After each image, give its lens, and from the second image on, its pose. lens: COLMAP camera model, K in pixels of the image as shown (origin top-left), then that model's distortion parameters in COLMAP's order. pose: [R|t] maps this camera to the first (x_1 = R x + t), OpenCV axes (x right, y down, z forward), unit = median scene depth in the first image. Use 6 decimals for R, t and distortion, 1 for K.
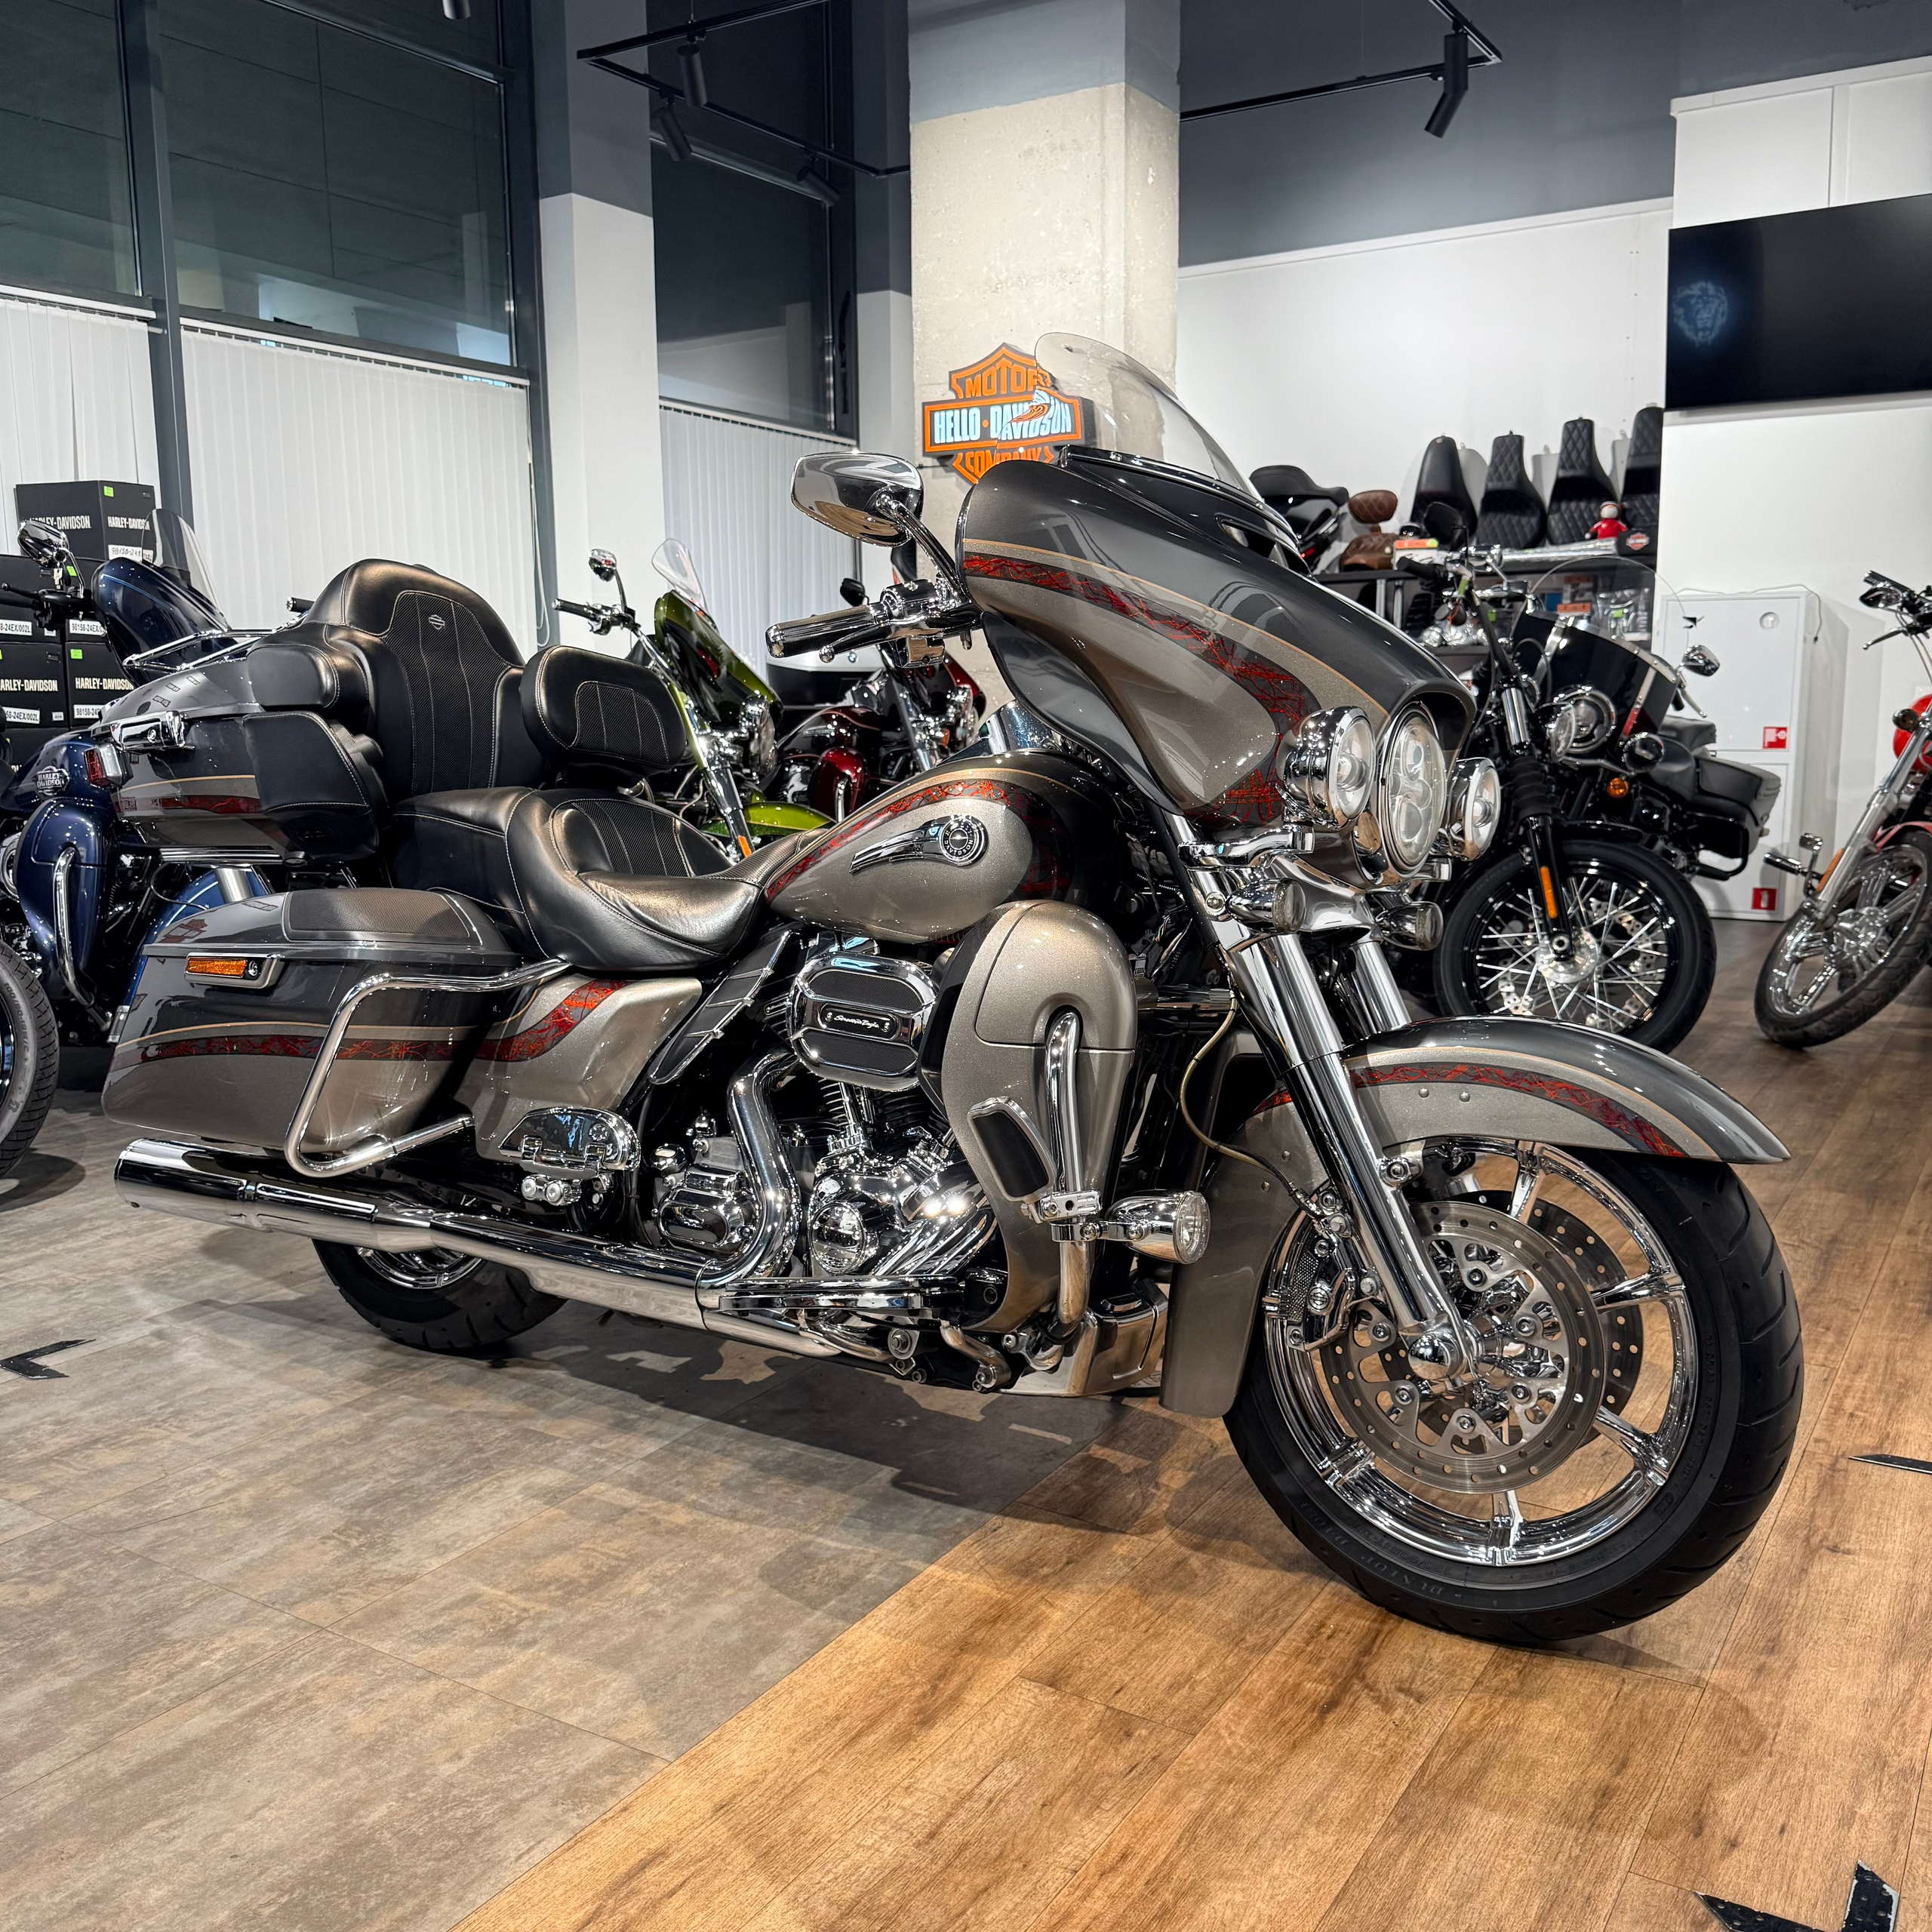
lens RADIAL K [[1845.2, 0, 958.3], [0, 1845.2, 960.1], [0, 0, 1]] dist [0.000839, 0.000000]
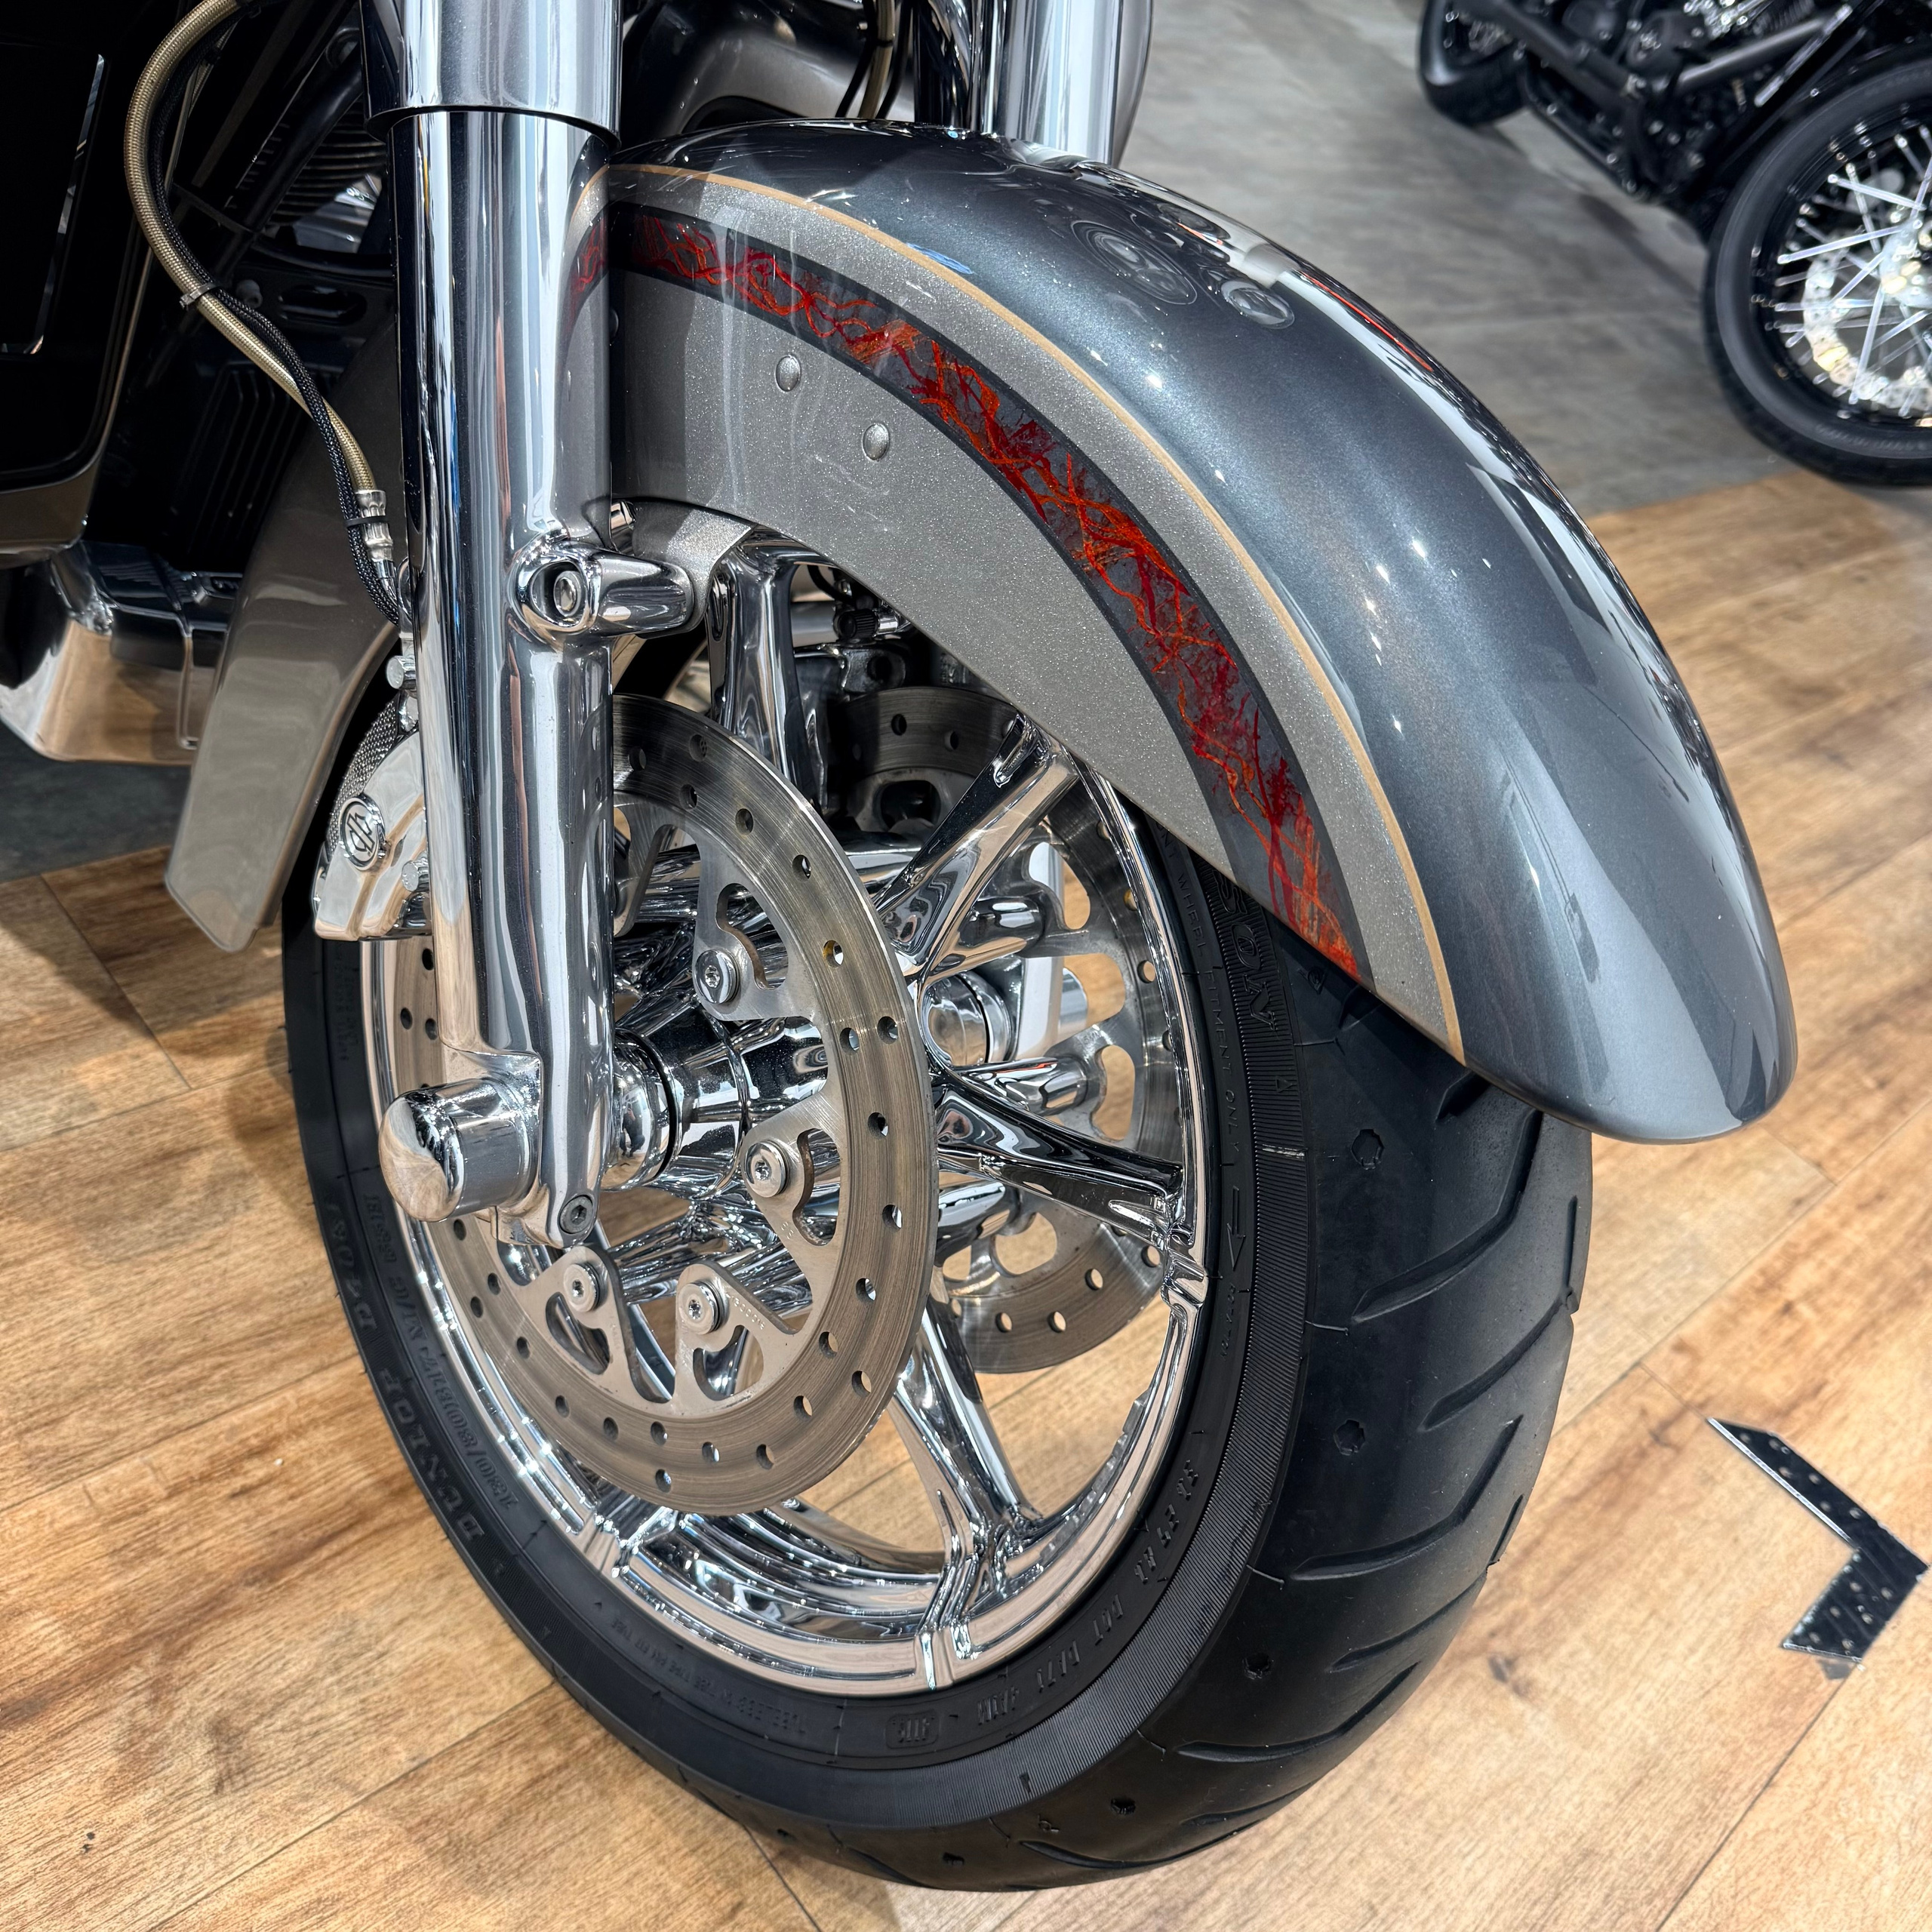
lens RADIAL K [[1845.2, 0, 921.1], [0, 1845.2, 985.3], [0, 0, 1]] dist [0.000839, 0.000000]
pose [[0.921378, 0.387486, -0.030292, 0.235392], [-0.323651, 0.808067, 0.492217, -0.000235], [0.215205, -0.443713, 0.869945, 0.524396]]
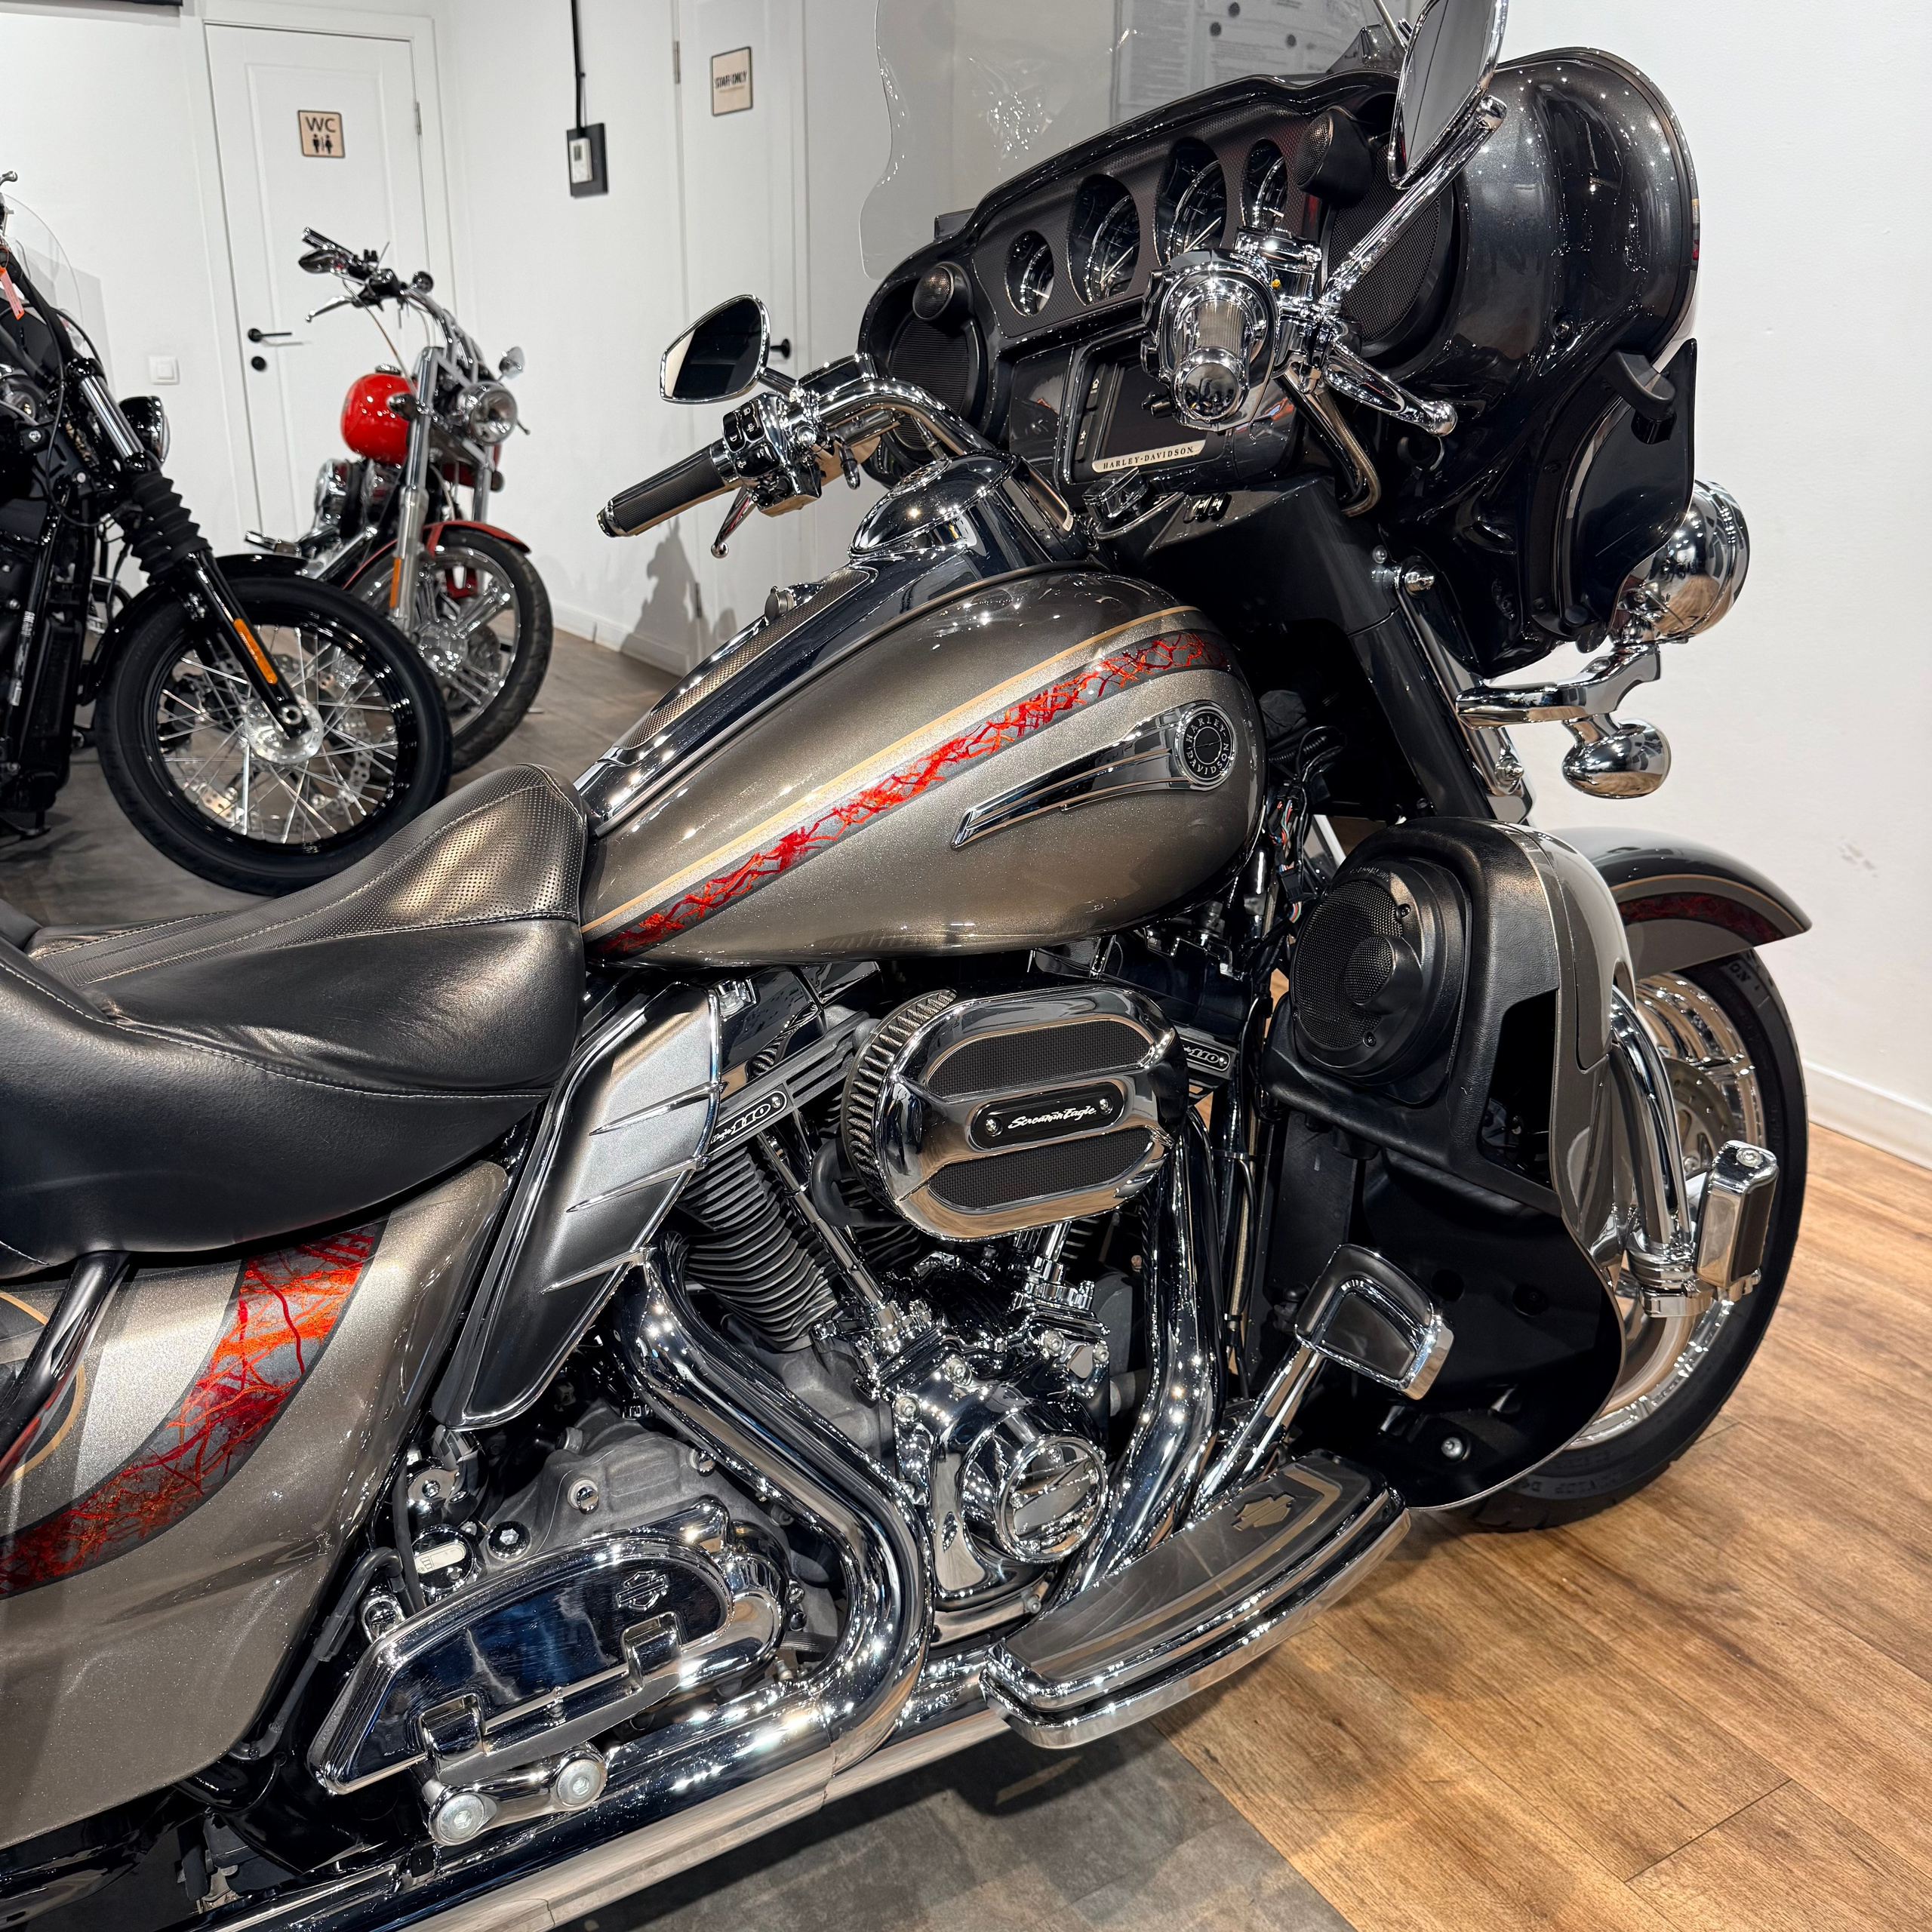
lens RADIAL K [[1845.2, 0, 986.3], [0, 1845.2, 945.4], [0, 0, 1]] dist [0.000839, 0.000000]
pose [[0.423360, -0.275781, 0.862966, -0.426722], [0.120443, 0.961220, 0.248092, -0.125104], [-0.897919, -0.001094, 0.440159, 0.650490]]
